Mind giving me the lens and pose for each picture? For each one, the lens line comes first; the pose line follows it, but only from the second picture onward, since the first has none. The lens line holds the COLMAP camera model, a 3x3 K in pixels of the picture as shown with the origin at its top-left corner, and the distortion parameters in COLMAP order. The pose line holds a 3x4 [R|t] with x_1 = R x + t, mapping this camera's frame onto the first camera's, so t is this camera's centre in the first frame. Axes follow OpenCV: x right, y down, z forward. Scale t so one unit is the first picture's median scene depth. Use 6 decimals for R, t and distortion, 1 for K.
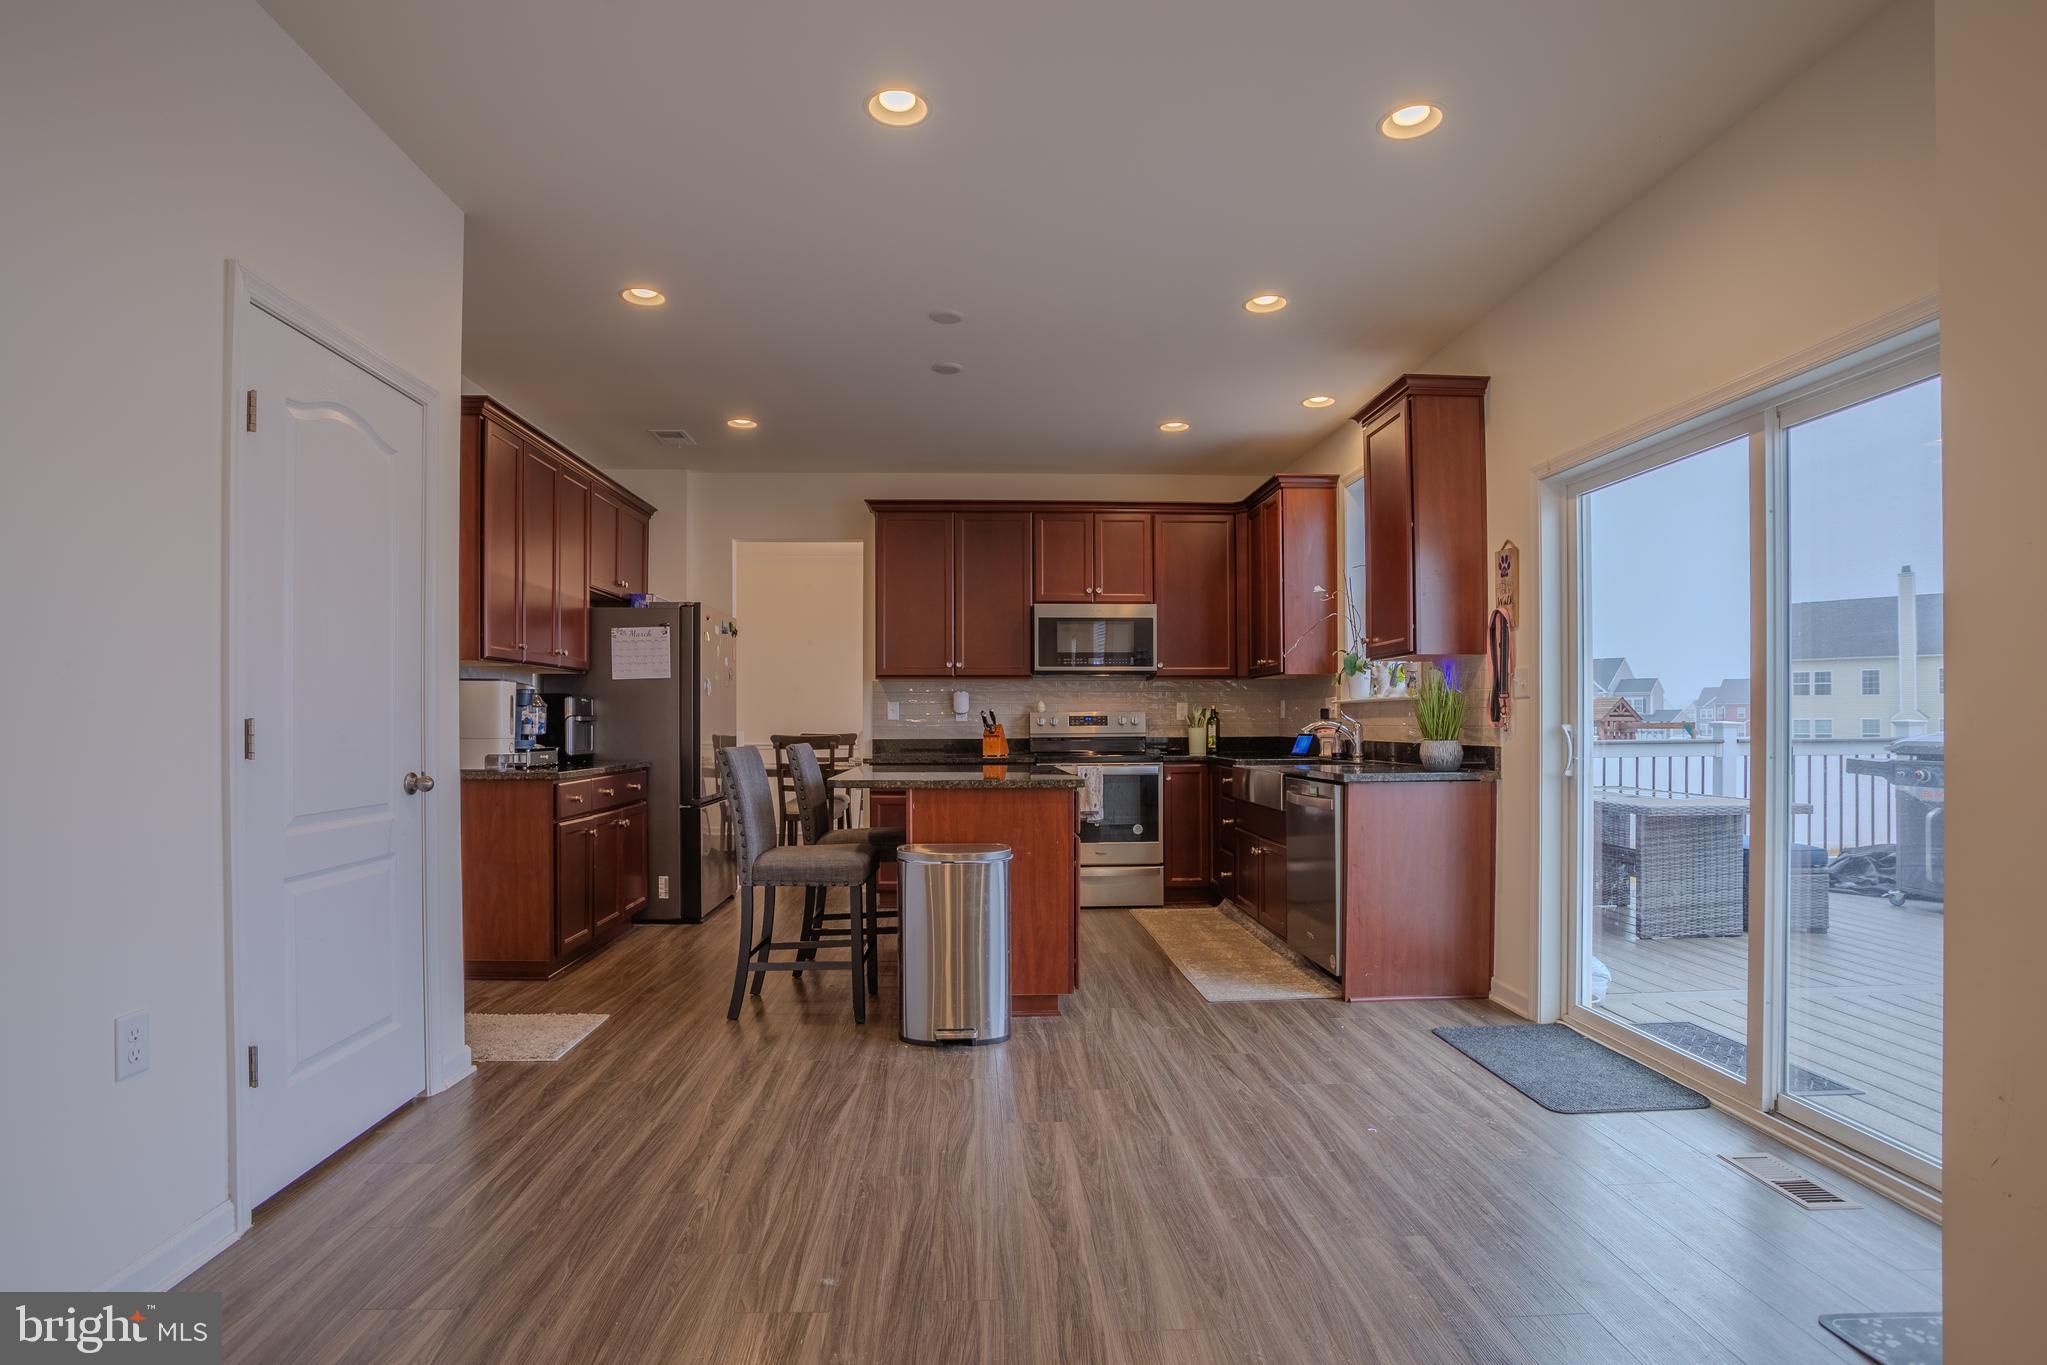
lens RADIAL K [[1033.4, 0, 1005.1], [0, 1033.4, 721.8], [0, 0, 1]] dist [-0.089252, 0.072198]
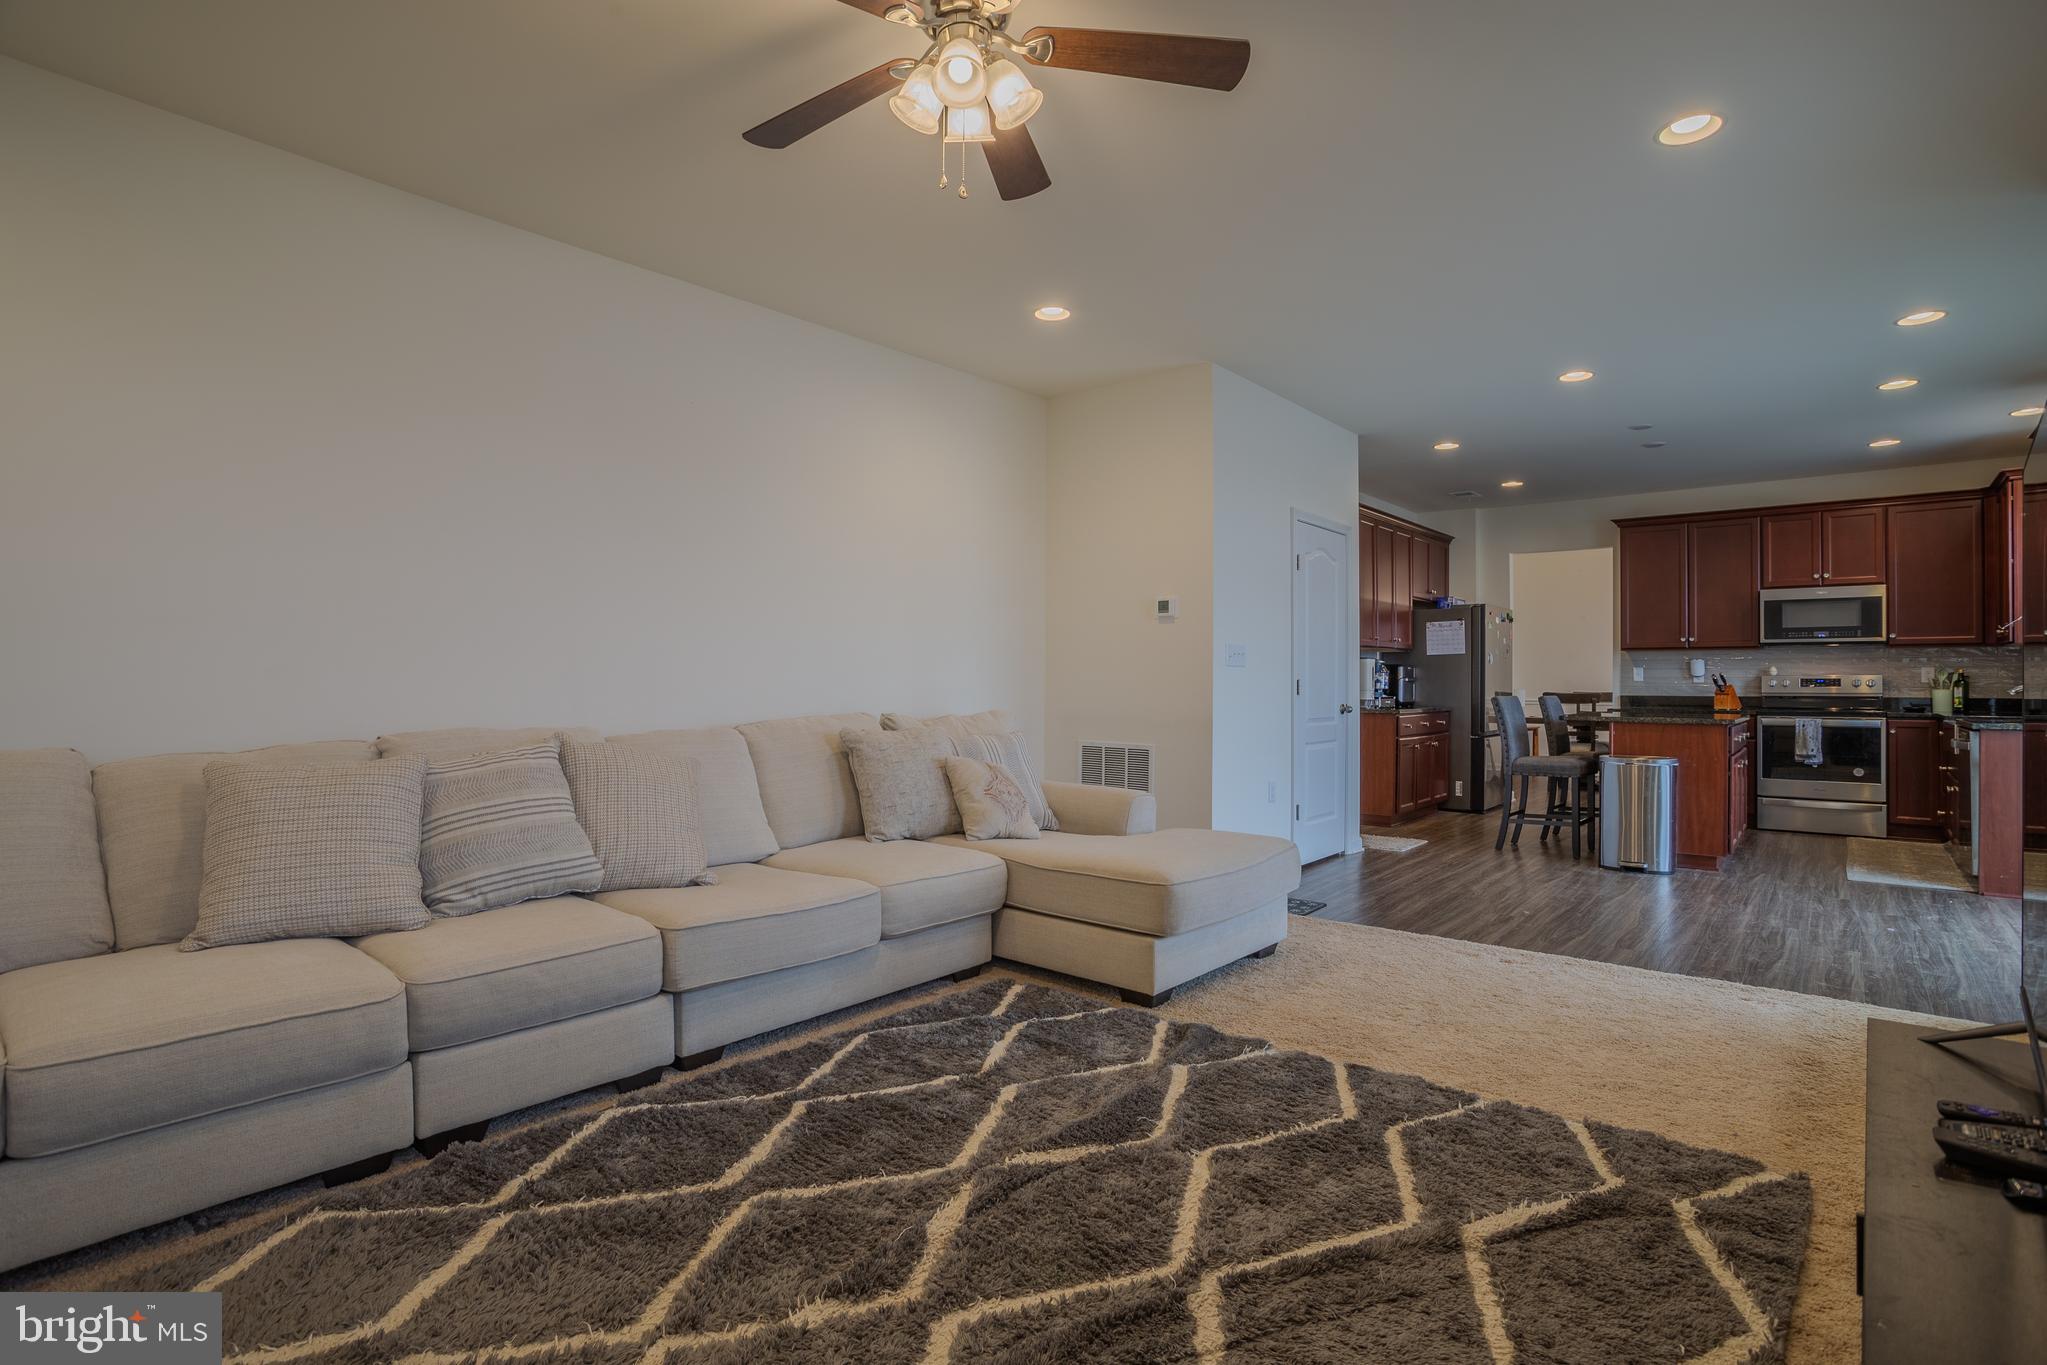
lens RADIAL K [[990.0, 0, 1002.7], [0, 990.0, 673.7], [0, 0, 1]] dist [-0.070408, 0.026176]
pose [[0.726044, 0.000390, -0.687648, 0.189724], [-0.005857, 0.999967, -0.005616, 0.000199], [0.687623, 0.008105, 0.726022, -0.579985]]
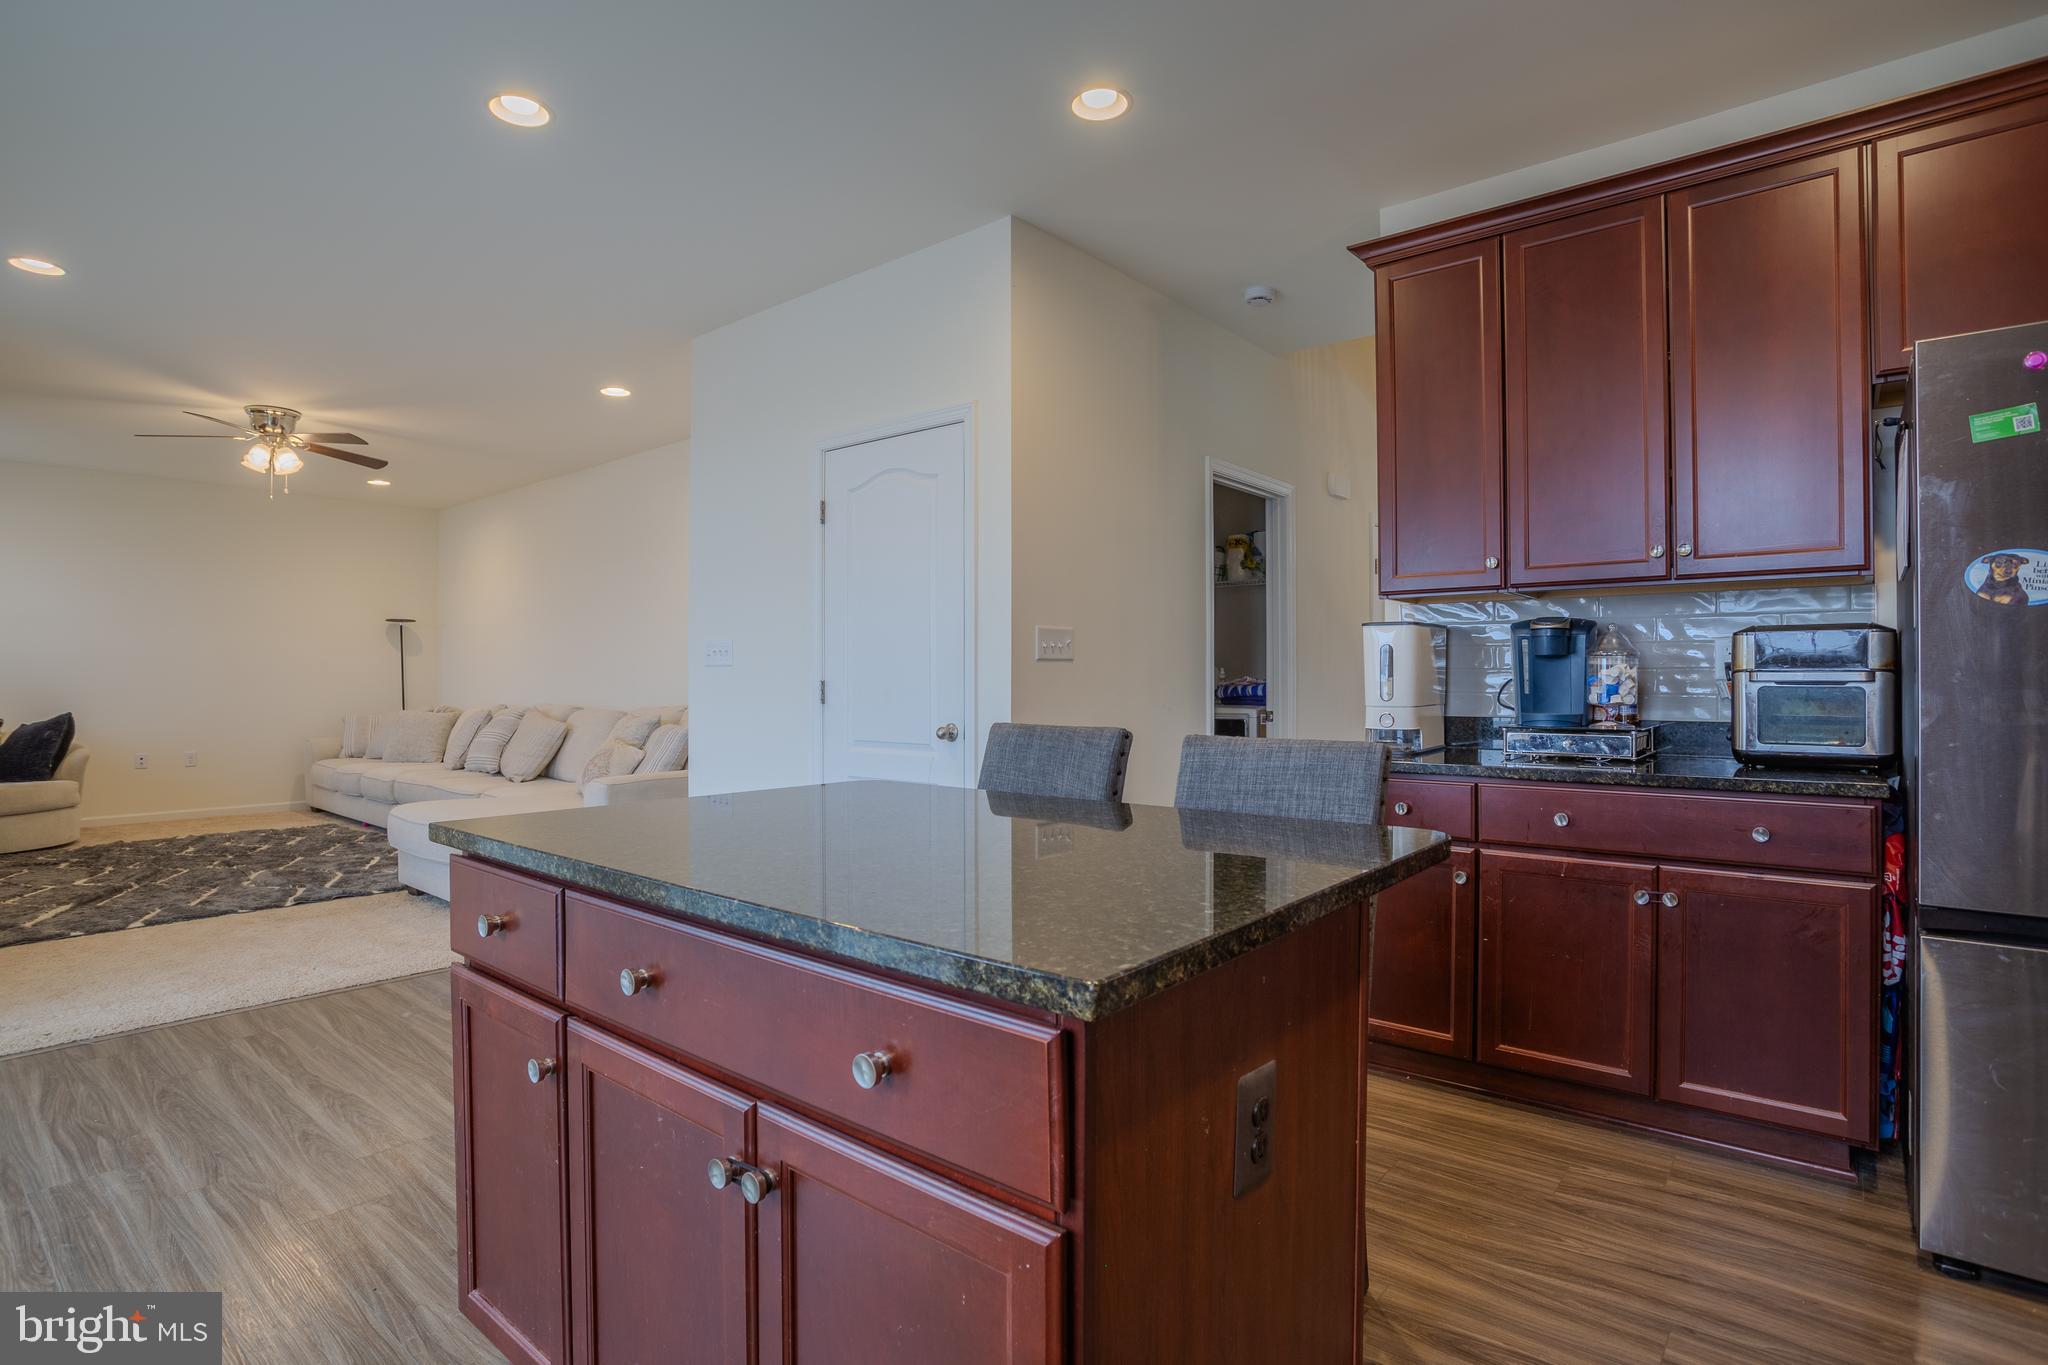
lens RADIAL K [[1018.4, 0, 1021.0], [0, 1018.4, 670.9], [0, 0, 1]] dist [-0.083176, 0.037101]
pose [[-0.665517, 0.002610, -0.746378, 0.156443], [0.003586, 0.999994, 0.000299, -0.008214], [0.746374, -0.002478, -0.665522, 1.023983]]
